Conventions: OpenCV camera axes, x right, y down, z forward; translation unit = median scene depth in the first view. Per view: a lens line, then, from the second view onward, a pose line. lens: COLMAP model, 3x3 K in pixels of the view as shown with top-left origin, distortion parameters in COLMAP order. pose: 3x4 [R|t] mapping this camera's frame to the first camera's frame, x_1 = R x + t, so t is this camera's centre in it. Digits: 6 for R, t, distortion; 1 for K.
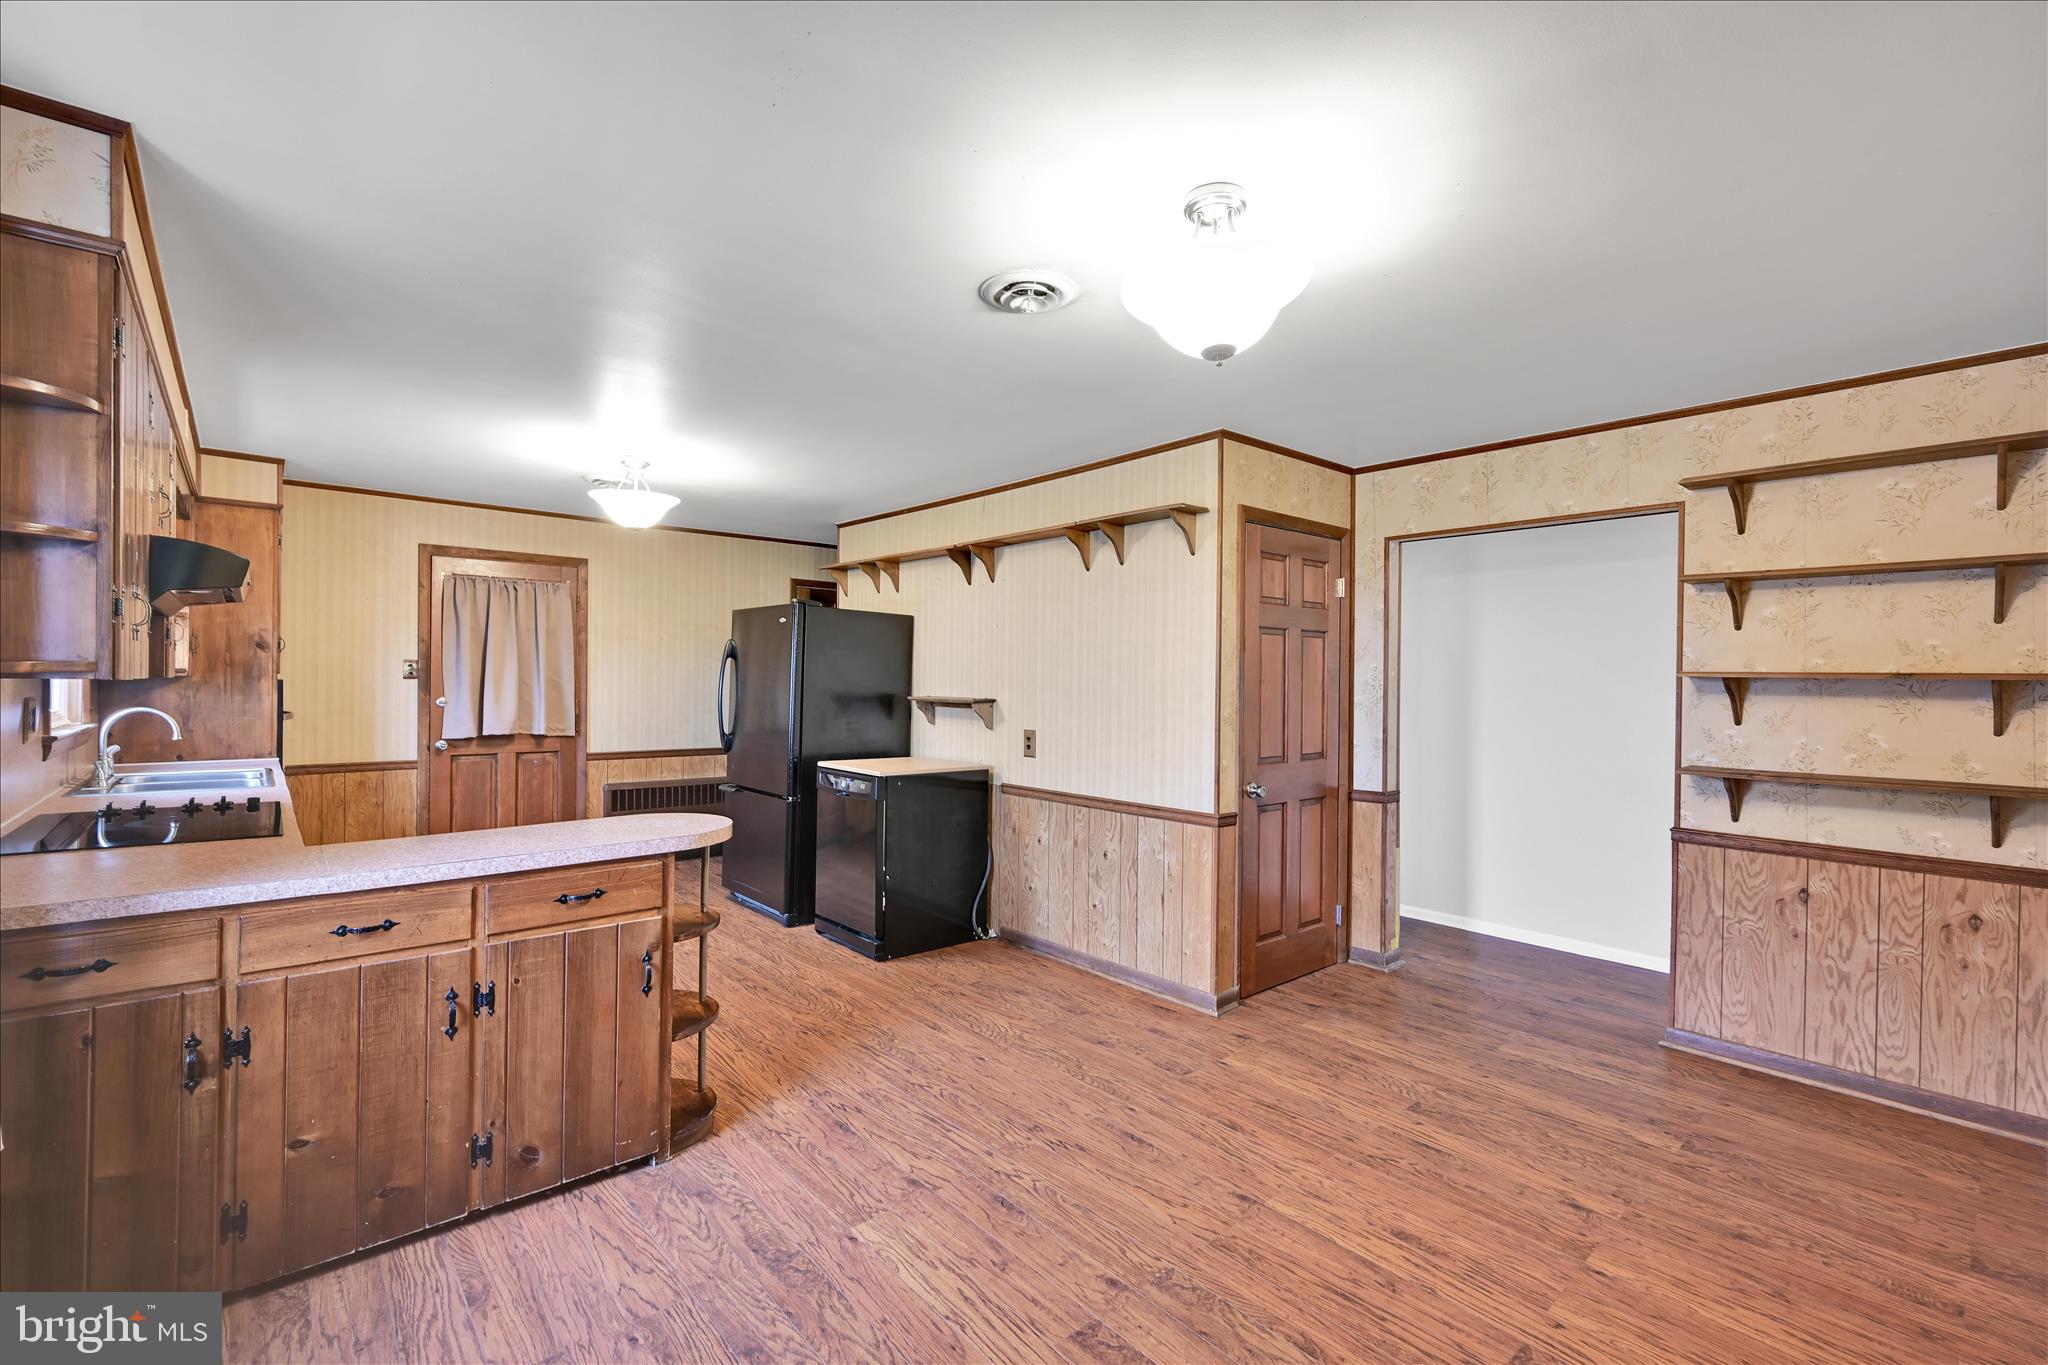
lens RADIAL K [[894.7, 0, 1028.2], [0, 894.7, 684.3], [0, 0, 1]] dist [0.002040, -0.000780]
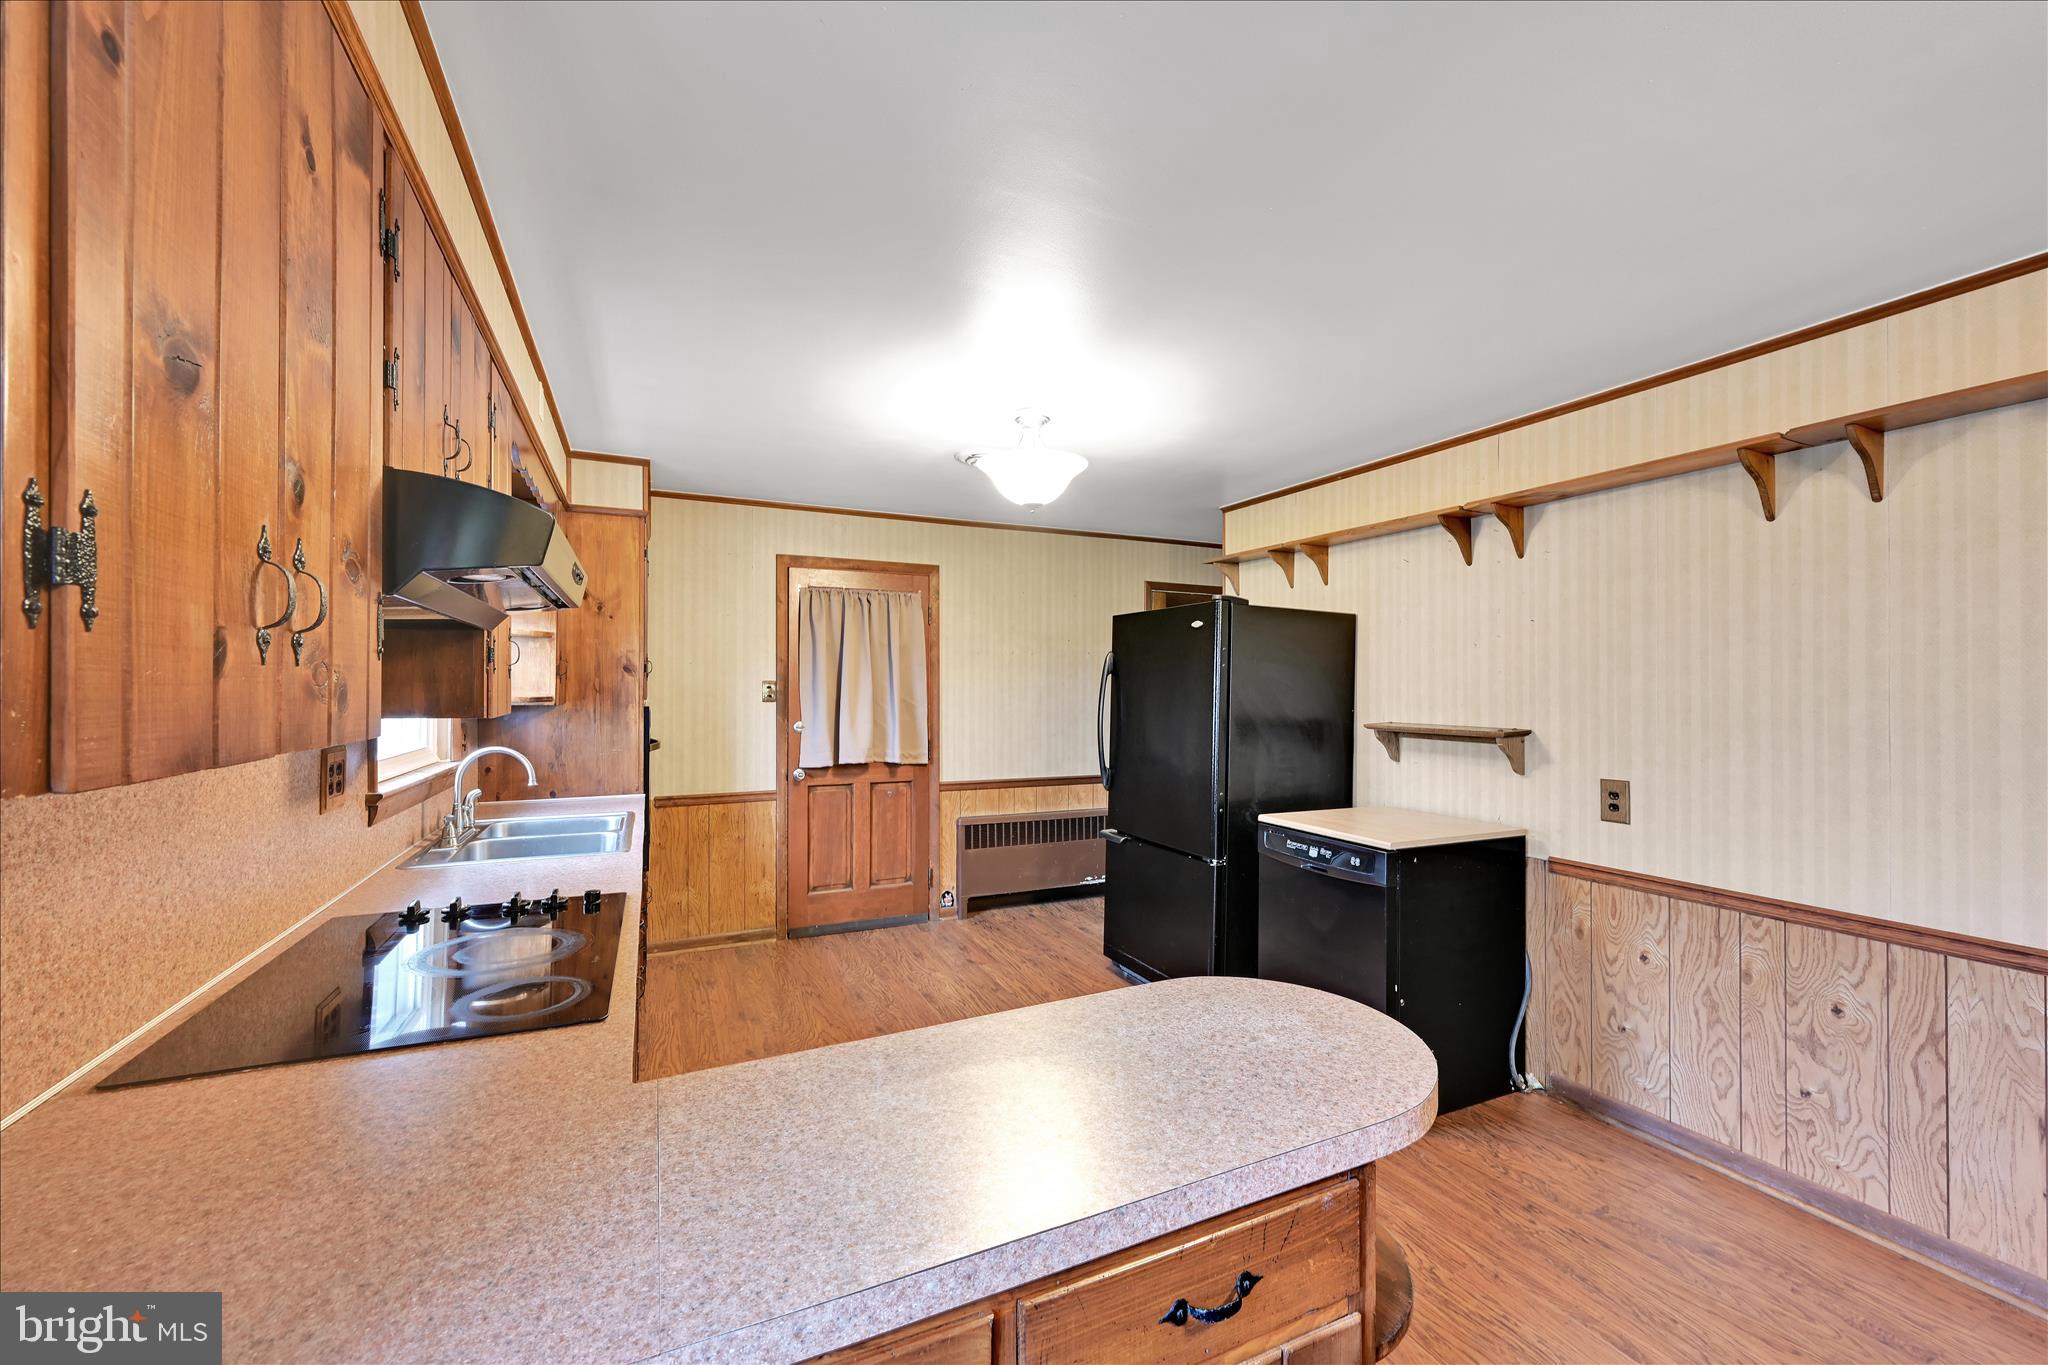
lens RADIAL K [[804.4, 0, 1022.7], [0, 804.4, 686.6], [0, 0, 1]] dist [-0.002065, -0.000594]
pose [[0.960518, -0.010143, -0.278033, -0.252170], [0.007876, 0.999926, -0.009271, -0.014756], [0.278106, 0.006715, 0.960527, 0.335380]]
